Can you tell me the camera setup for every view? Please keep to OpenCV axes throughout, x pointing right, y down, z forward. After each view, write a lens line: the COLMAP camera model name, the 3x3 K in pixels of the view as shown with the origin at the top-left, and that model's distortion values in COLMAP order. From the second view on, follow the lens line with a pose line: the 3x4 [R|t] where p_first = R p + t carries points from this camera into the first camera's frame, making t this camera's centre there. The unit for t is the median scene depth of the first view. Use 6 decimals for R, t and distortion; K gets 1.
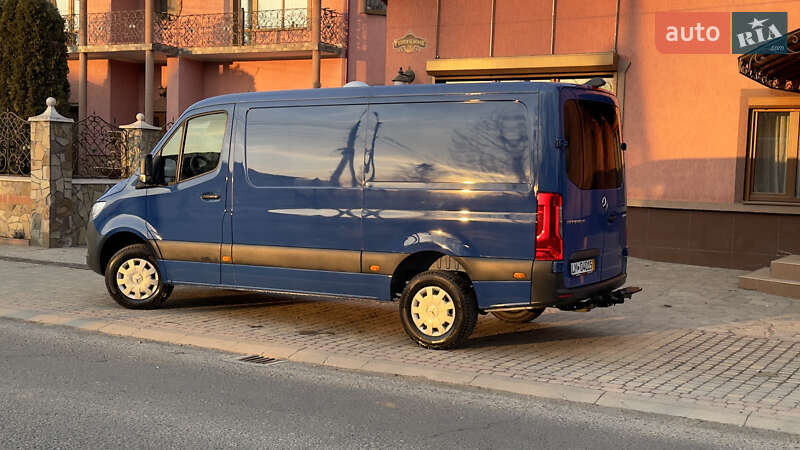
lens RADIAL K [[995.2, 0, 393.7], [0, 995.2, 227.0], [0, 0, 1]] dist [0.104000, -0.049058]
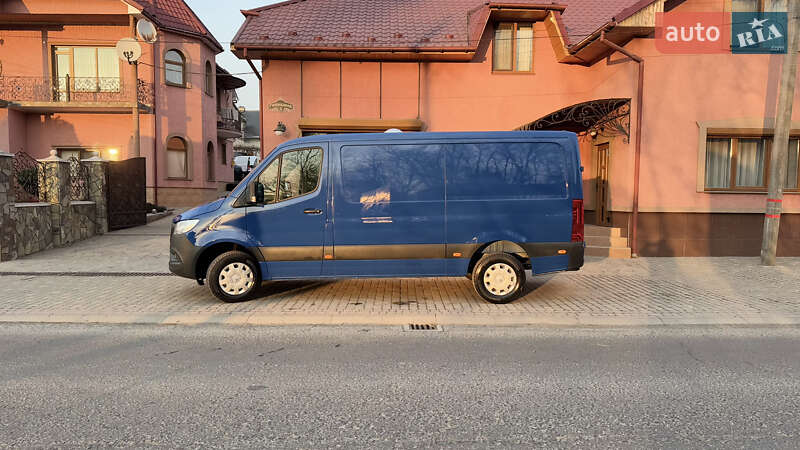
lens RADIAL K [[555.4, 0, 400.0], [0, 555.4, 225.0], [0, 0, 1]] dist [0.116887, -0.158140]
pose [[0.855622, -0.054057, 0.514771, -0.282794], [0.050013, 0.998512, 0.021726, -0.013578], [-0.515180, 0.007156, 0.857052, 0.180785]]
